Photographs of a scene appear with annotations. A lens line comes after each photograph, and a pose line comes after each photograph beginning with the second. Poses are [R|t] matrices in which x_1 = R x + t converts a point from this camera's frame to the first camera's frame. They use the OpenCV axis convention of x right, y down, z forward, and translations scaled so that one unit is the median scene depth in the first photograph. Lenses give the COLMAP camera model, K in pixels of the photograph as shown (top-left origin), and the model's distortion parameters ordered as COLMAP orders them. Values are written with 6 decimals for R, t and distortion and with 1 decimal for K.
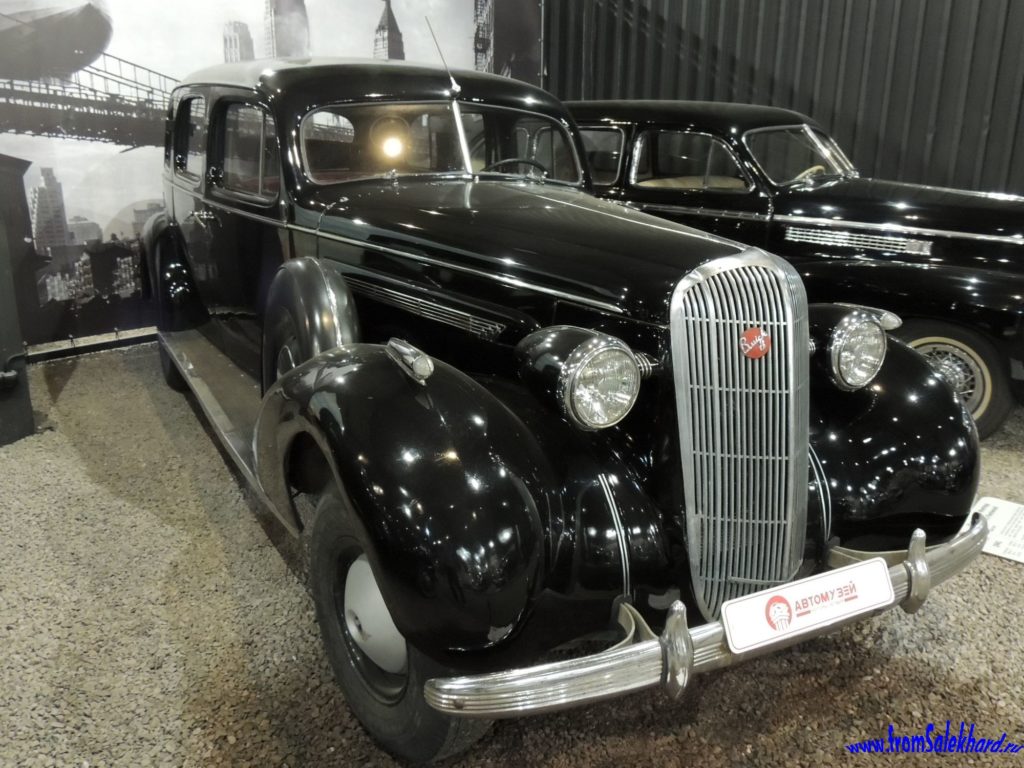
lens RADIAL K [[842.0, 0, 505.5], [0, 842.0, 386.5], [0, 0, 1]] dist [-0.035116, 0.028447]
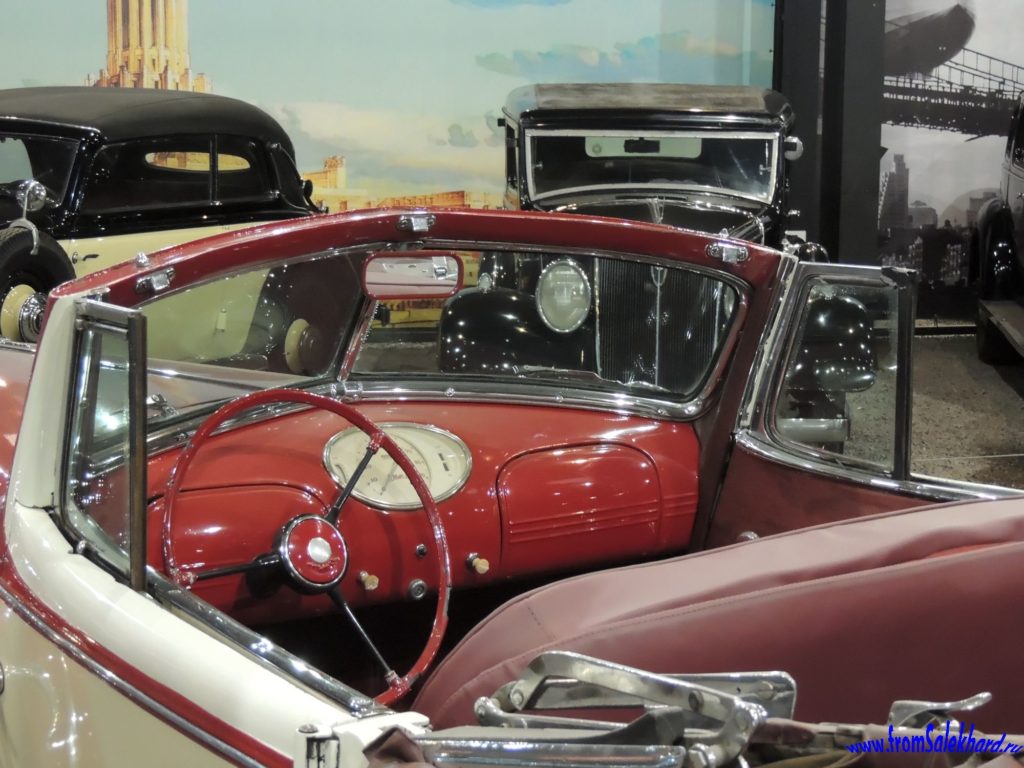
lens RADIAL K [[2290.7, 0, 511.1], [0, 2290.7, 383.7], [0, 0, 1]] dist [-0.028985, 0.000000]
pose [[0.830456, 0.076854, -0.551757, 0.647095], [-0.160570, 0.981426, -0.104974, 0.395997], [0.533442, 0.175772, 0.827372, -1.569146]]
